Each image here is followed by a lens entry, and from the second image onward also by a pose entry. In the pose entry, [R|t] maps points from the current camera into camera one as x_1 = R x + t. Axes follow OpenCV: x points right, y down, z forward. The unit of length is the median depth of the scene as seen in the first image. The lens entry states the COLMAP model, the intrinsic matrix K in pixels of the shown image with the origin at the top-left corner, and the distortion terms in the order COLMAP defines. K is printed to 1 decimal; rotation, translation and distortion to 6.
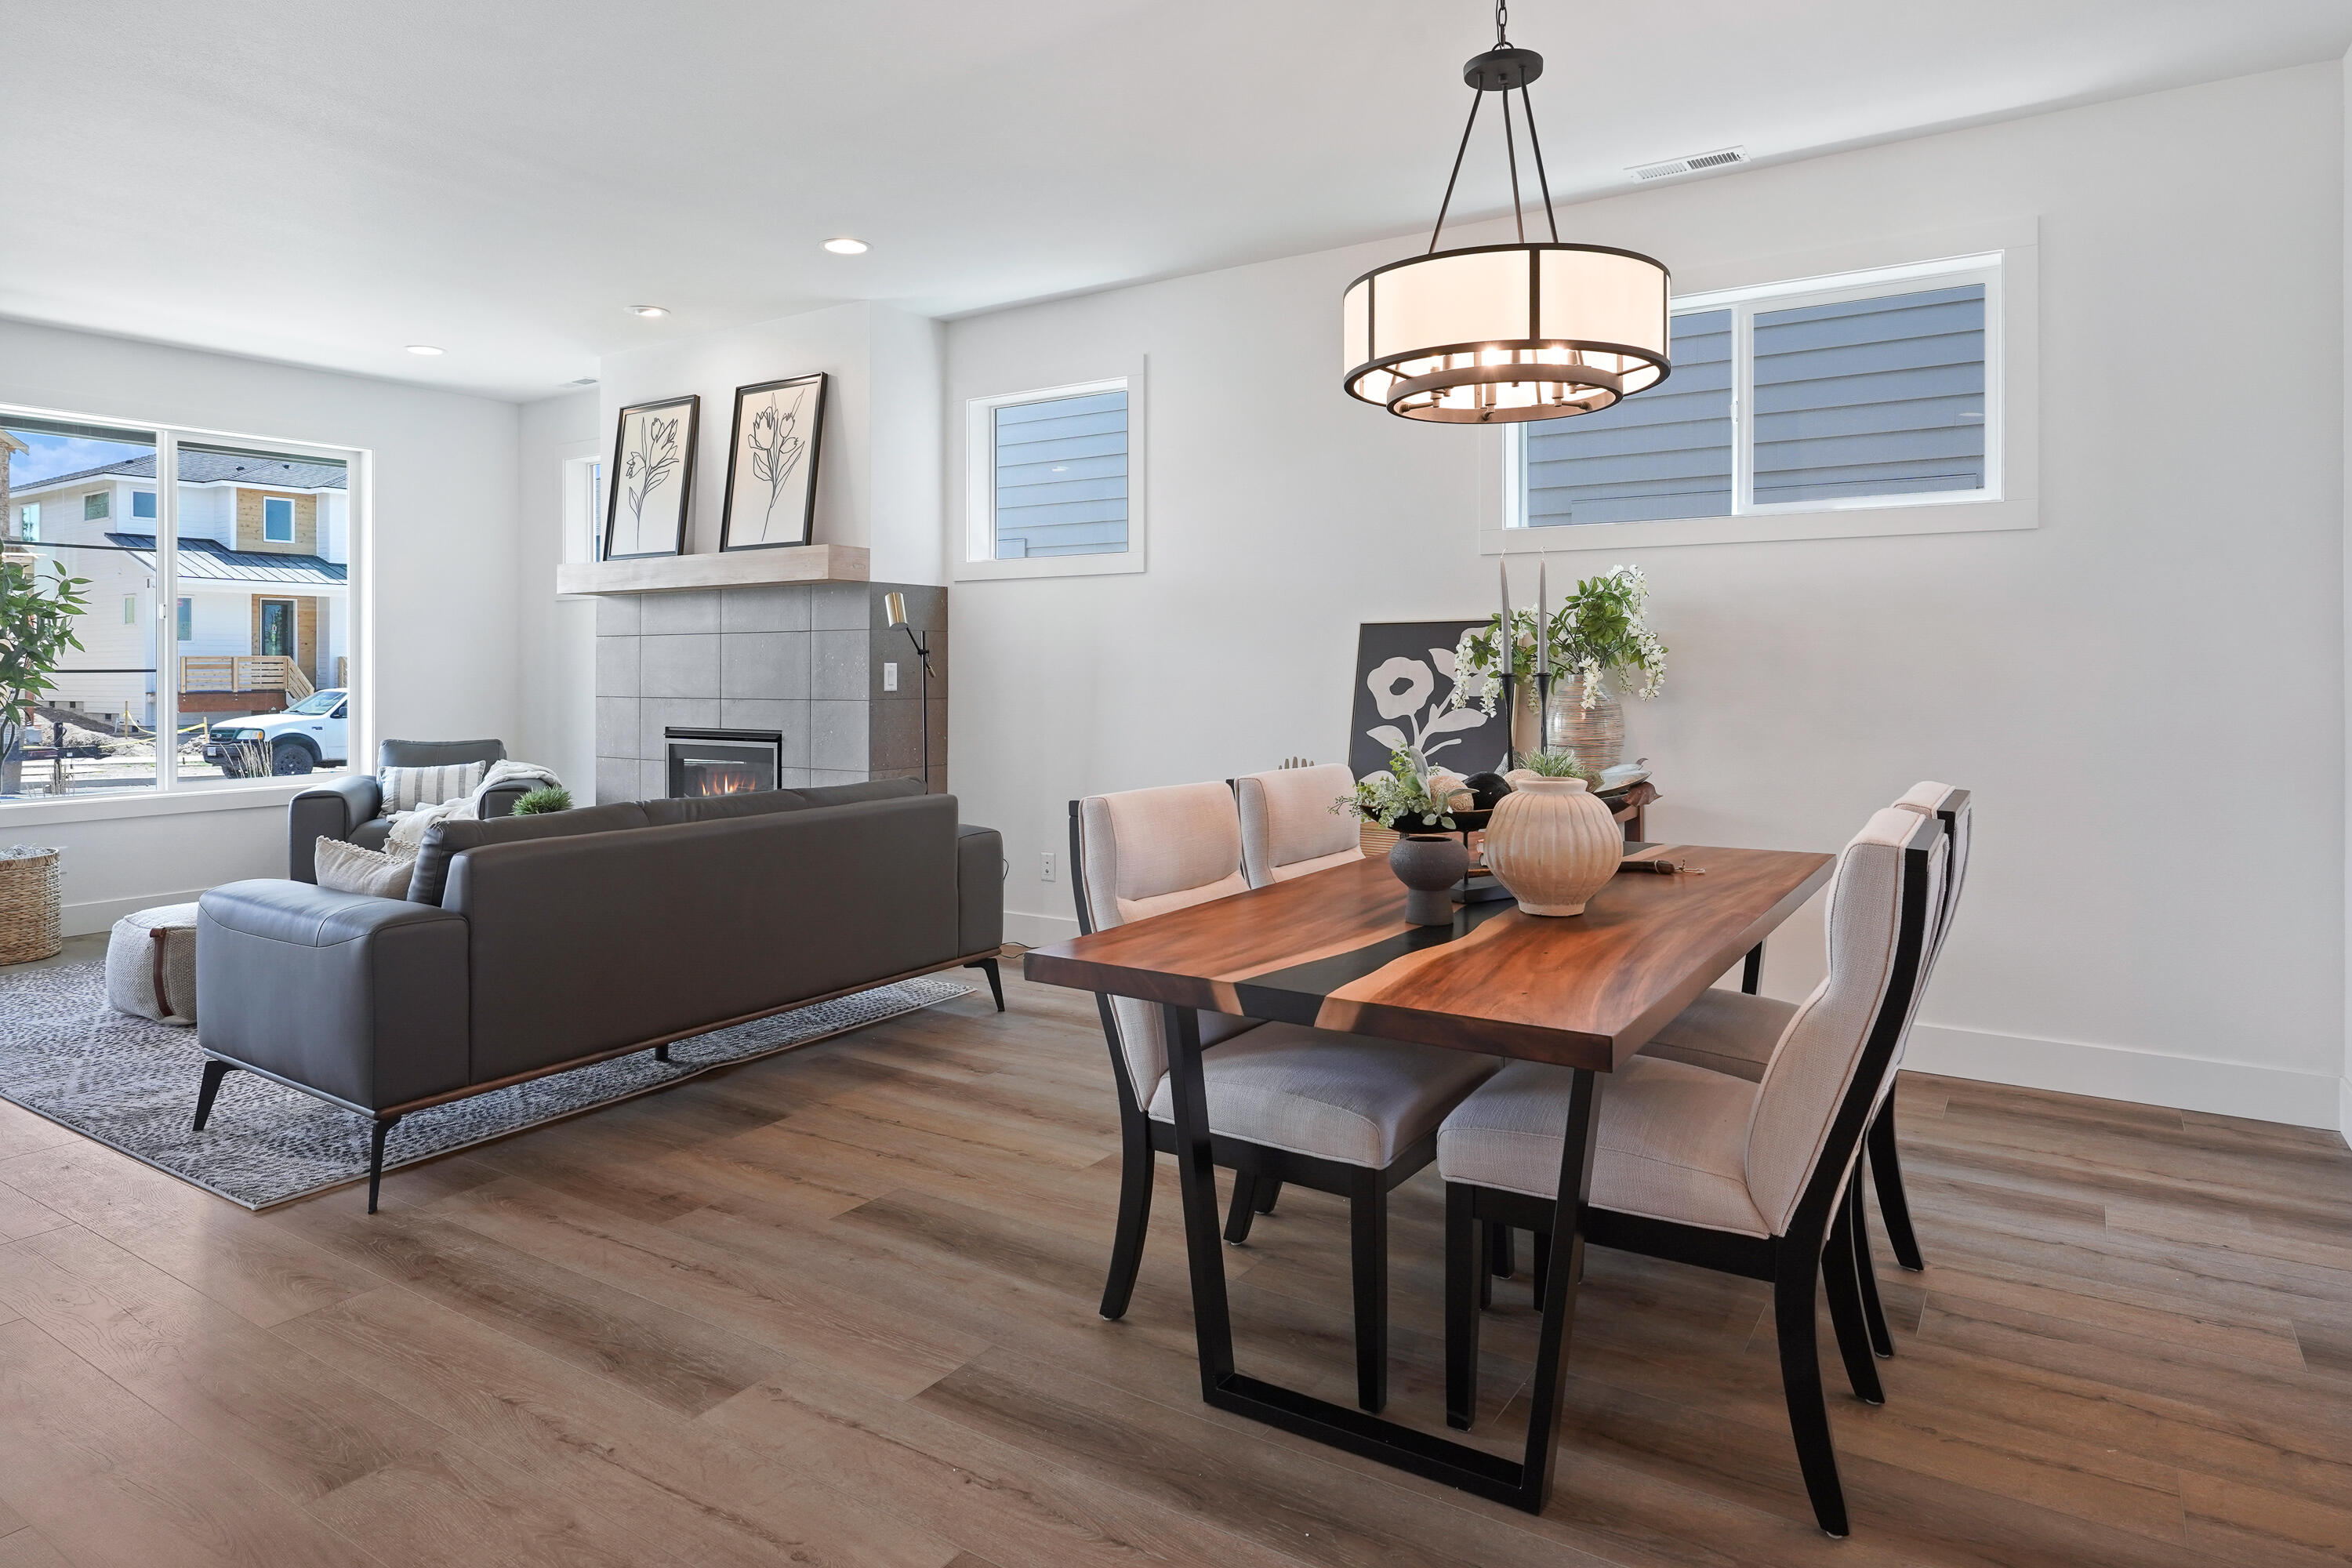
lens RADIAL K [[1379.2, 0, 1170.8], [0, 1379.2, 661.3], [0, 0, 1]] dist [-0.003385, -0.000226]
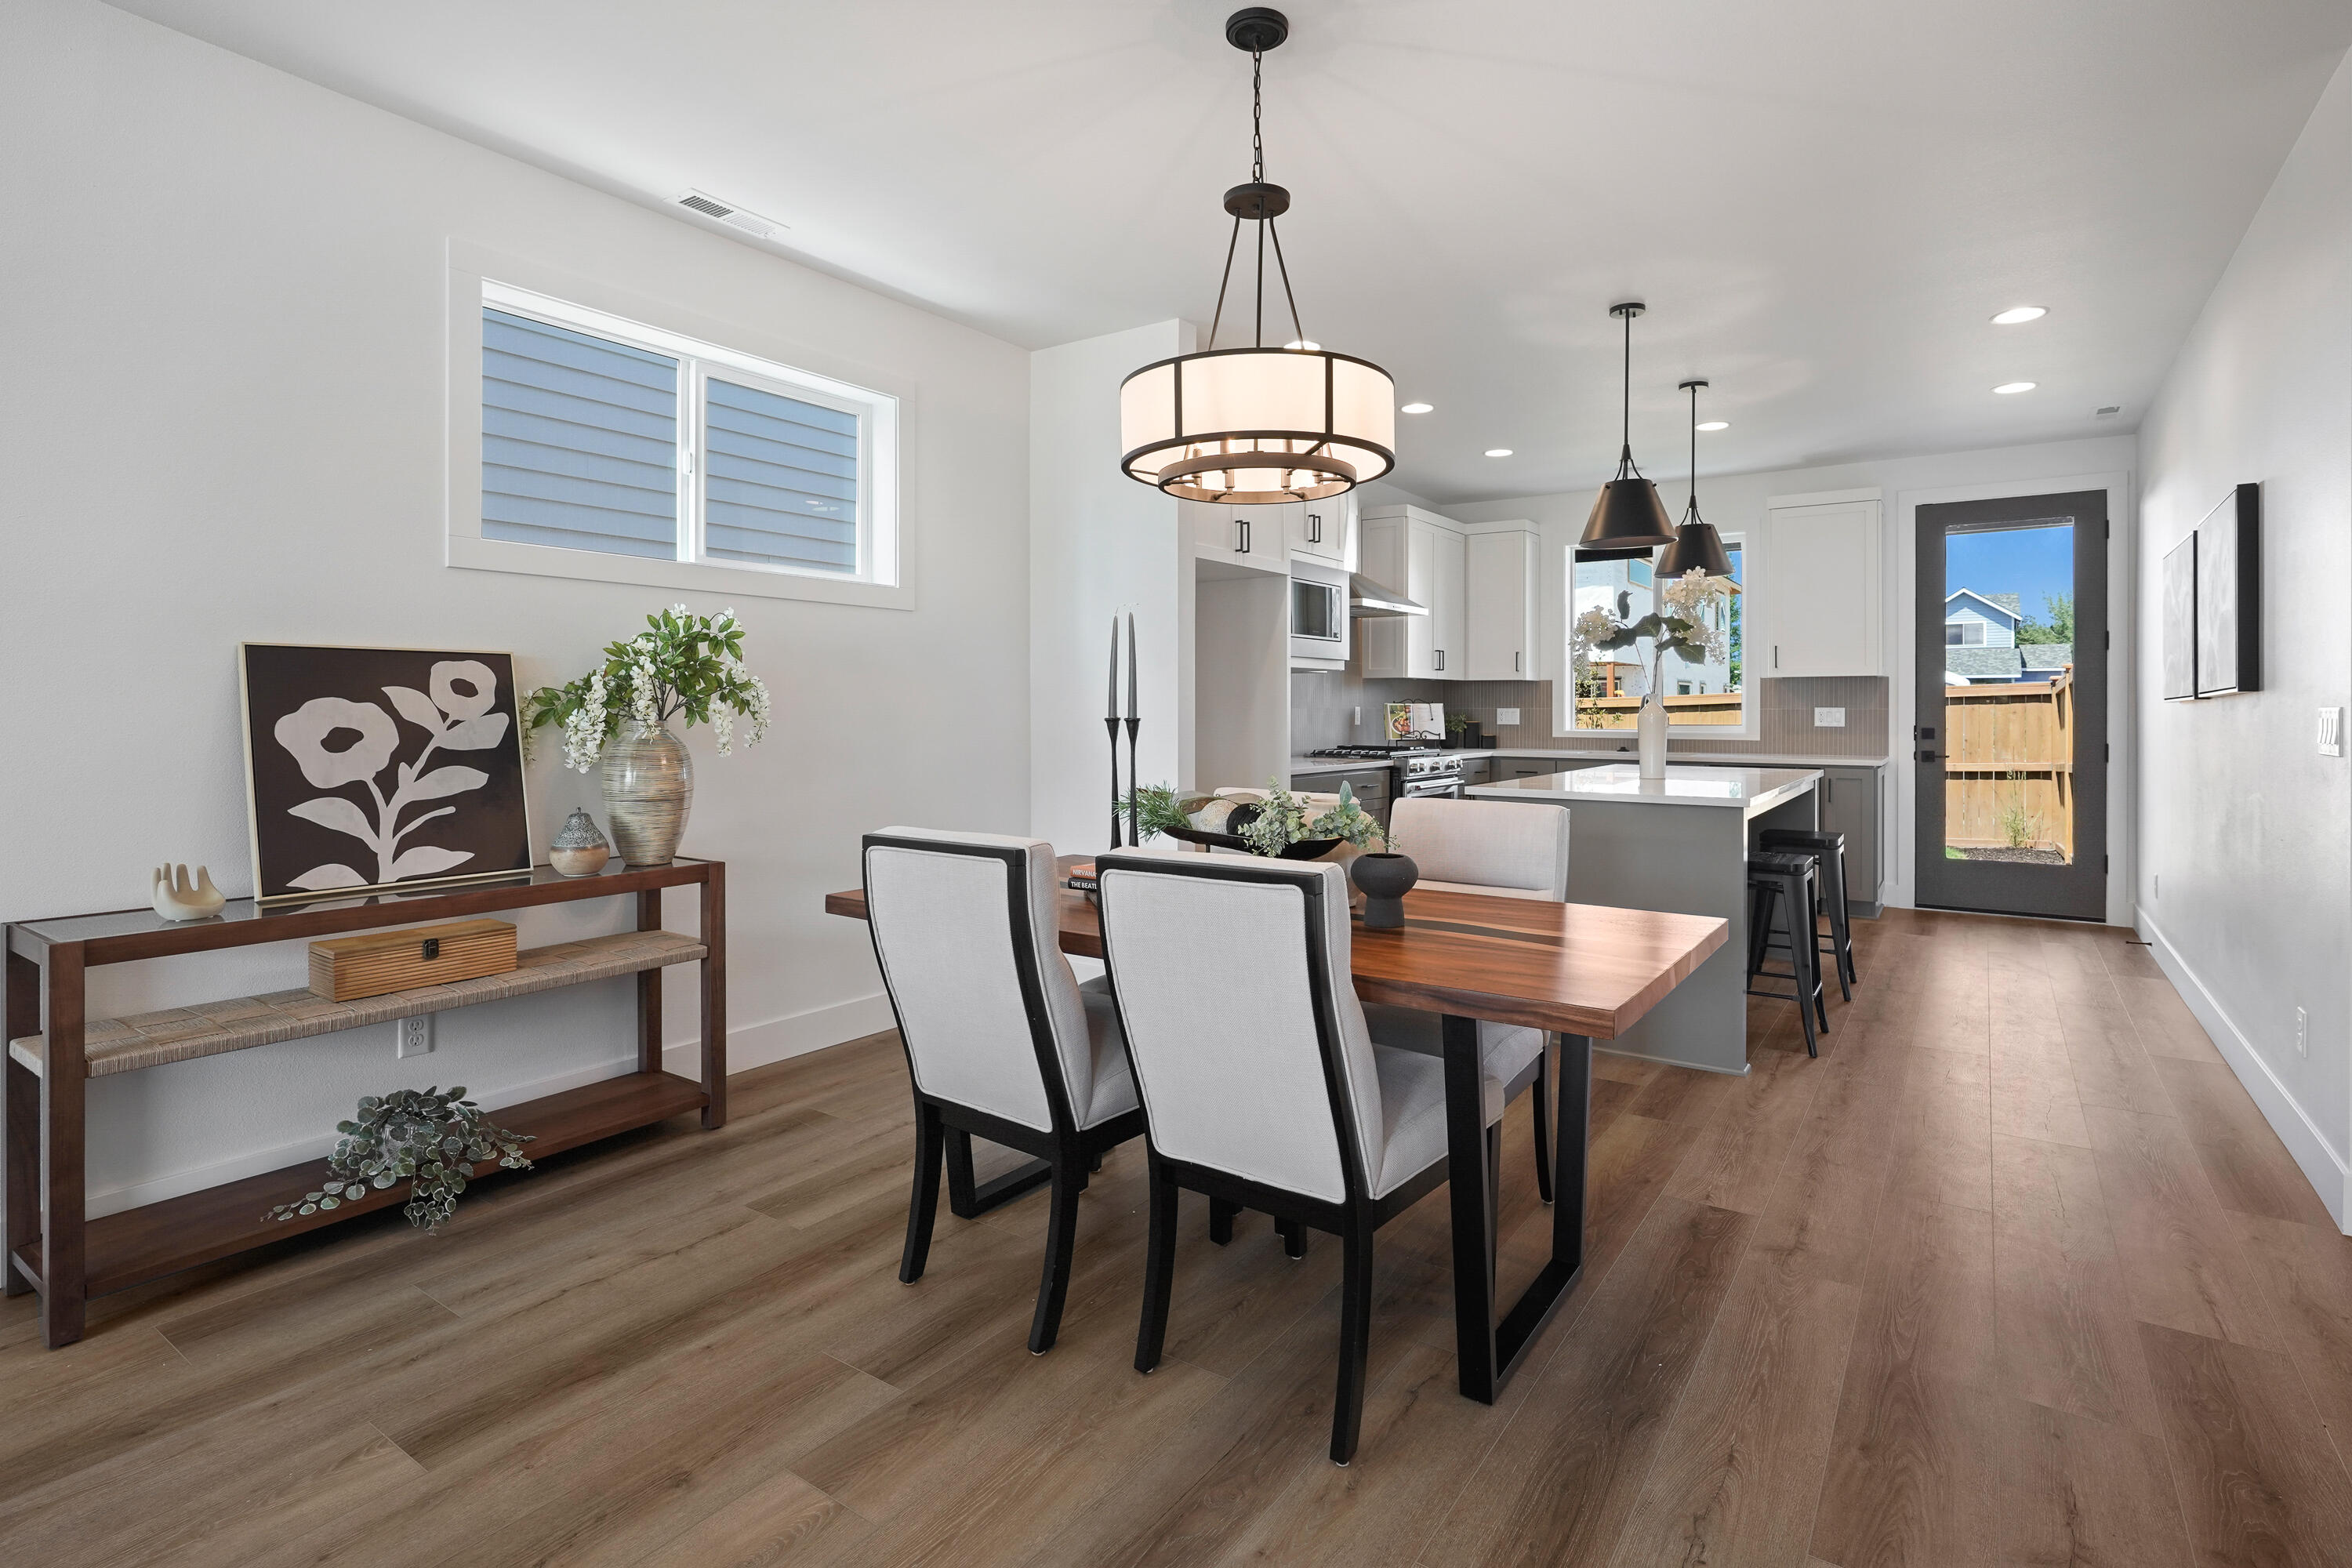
lens RADIAL K [[1154.4, 0, 1180.5], [0, 1154.4, 707.3], [0, 0, 1]] dist [0.000161, 0.000719]
pose [[0.021591, 0.003225, 0.999762, -0.393781], [-0.006499, 0.999974, -0.003085, 0.000784], [-0.999746, -0.006431, 0.021611, 0.550999]]
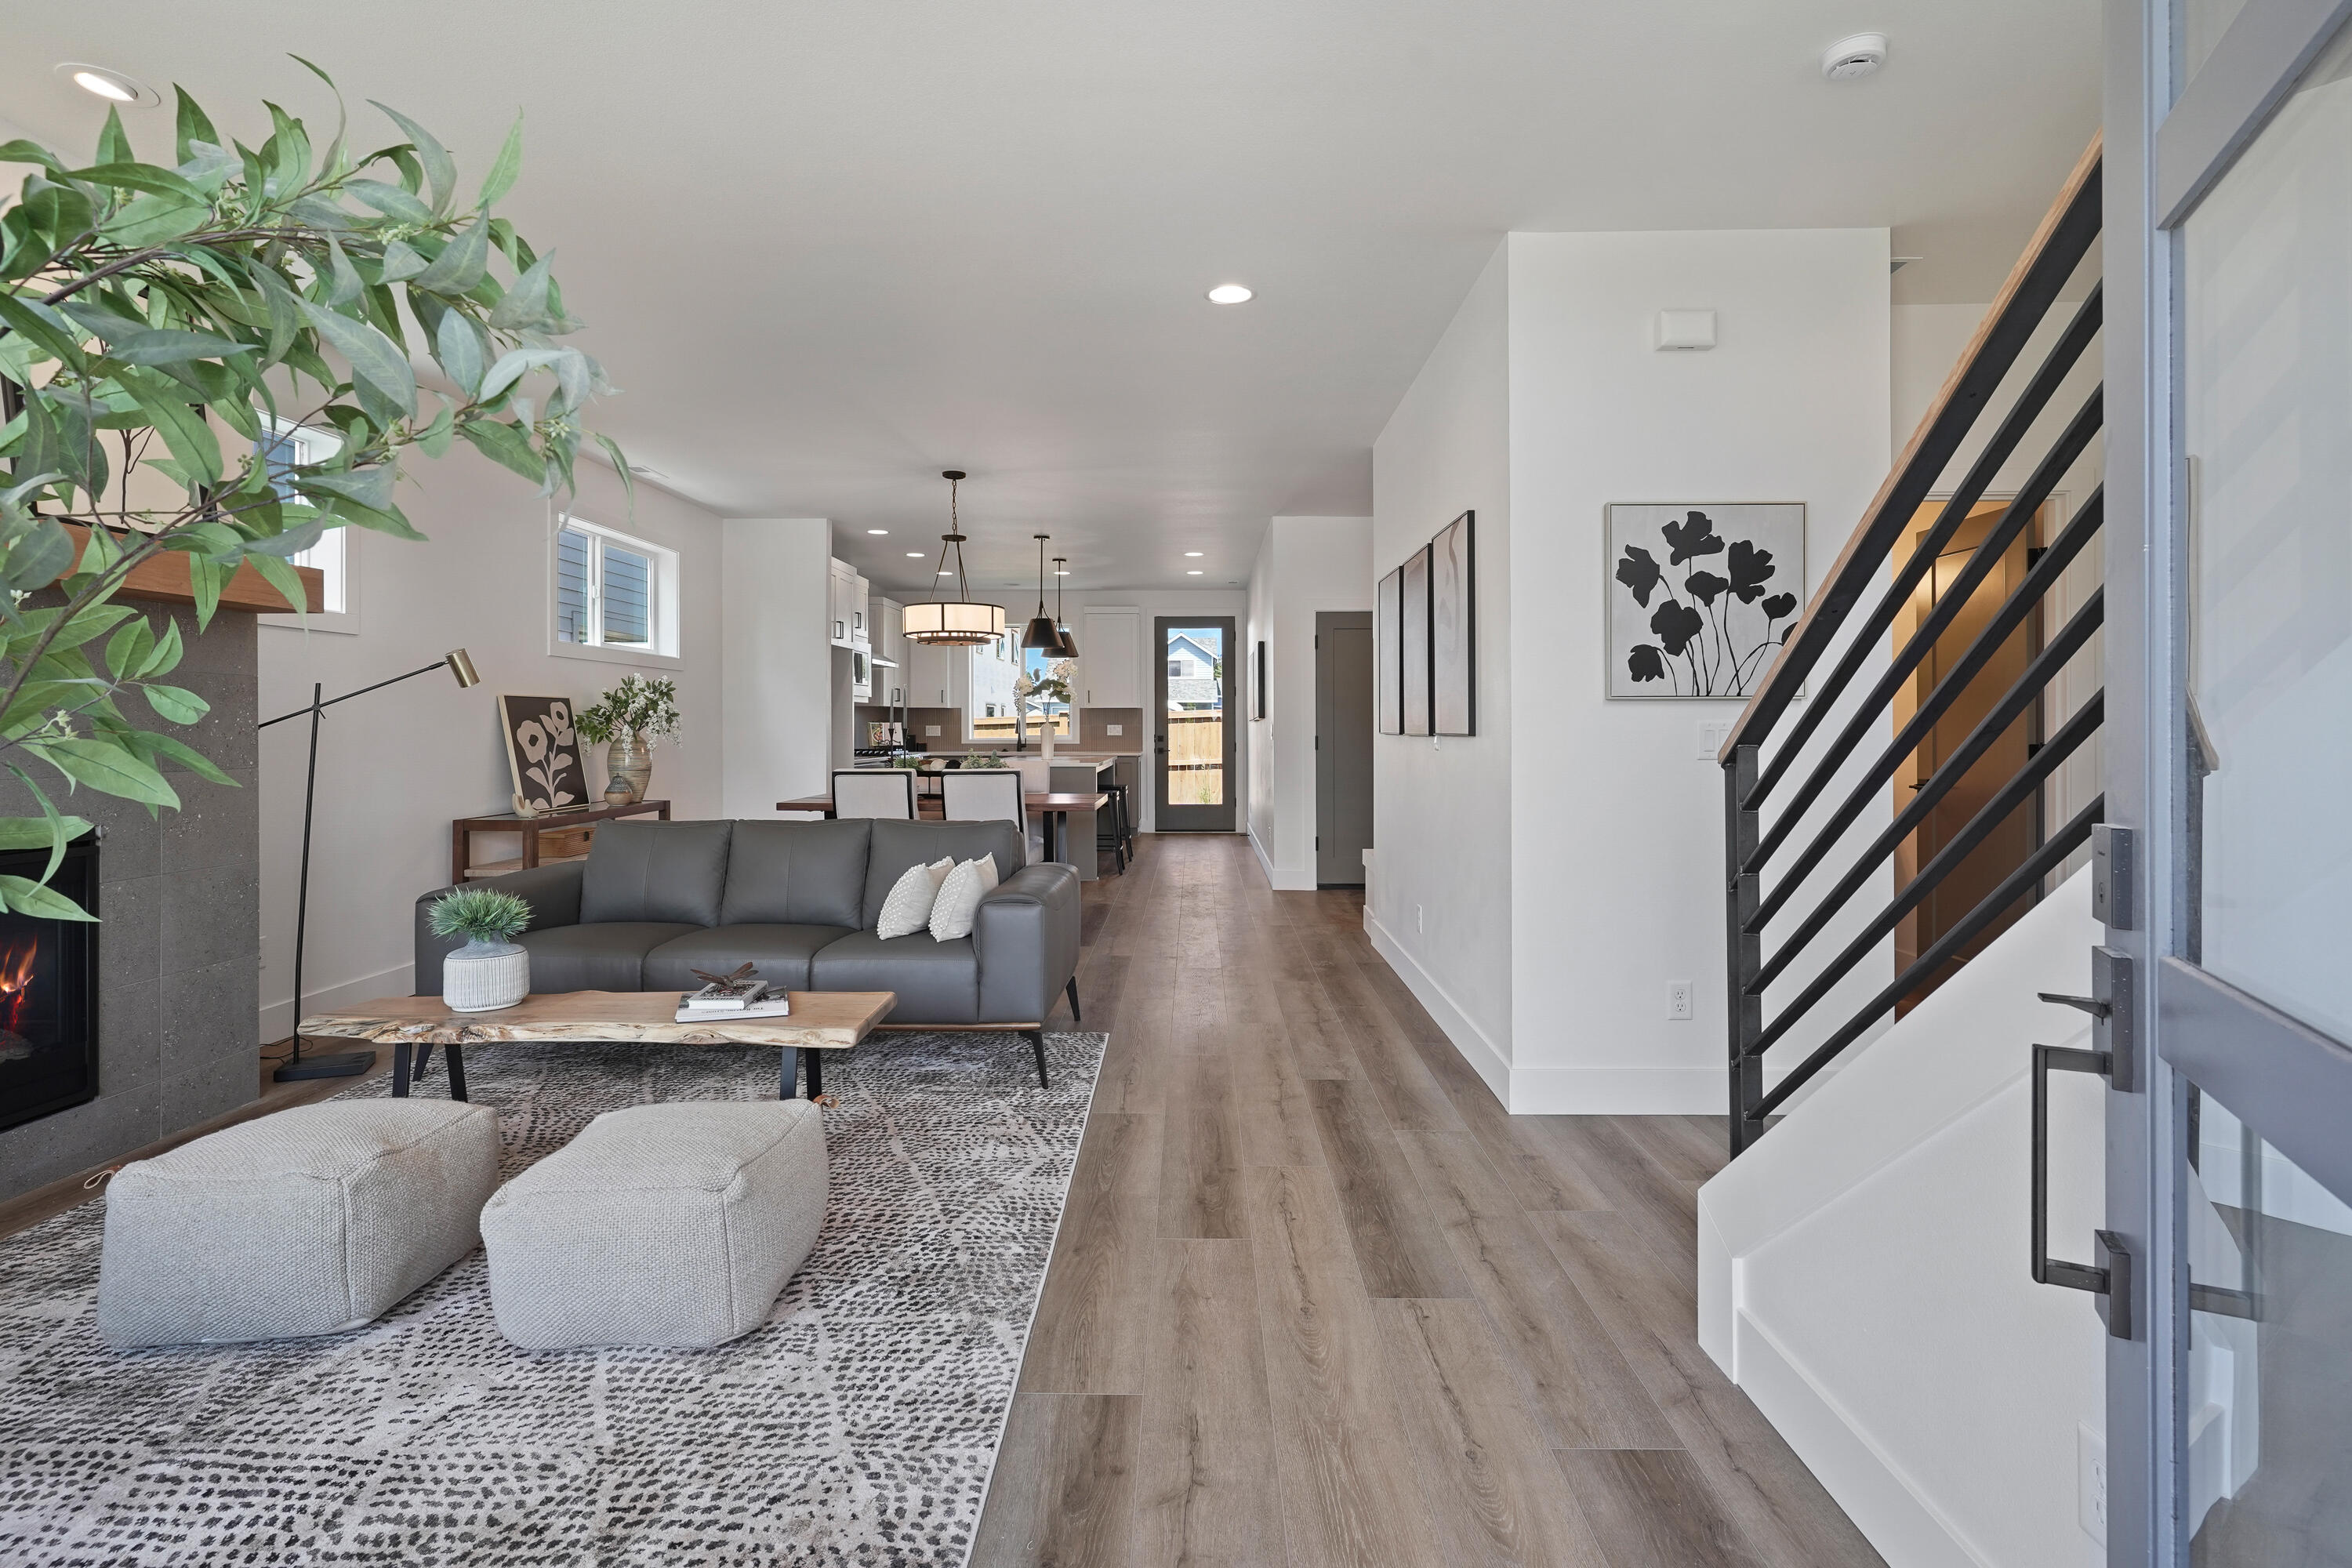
lens RADIAL K [[1153.5, 0, 1170.7], [0, 1153.5, 732.4], [0, 0, 1]] dist [0.001464, 0.002121]
pose [[-0.535379, 0.000530, 0.844612, -1.196059], [-0.000207, 1.000000, -0.000759, 0.010191], [-0.844612, -0.000582, -0.535379, 1.056029]]
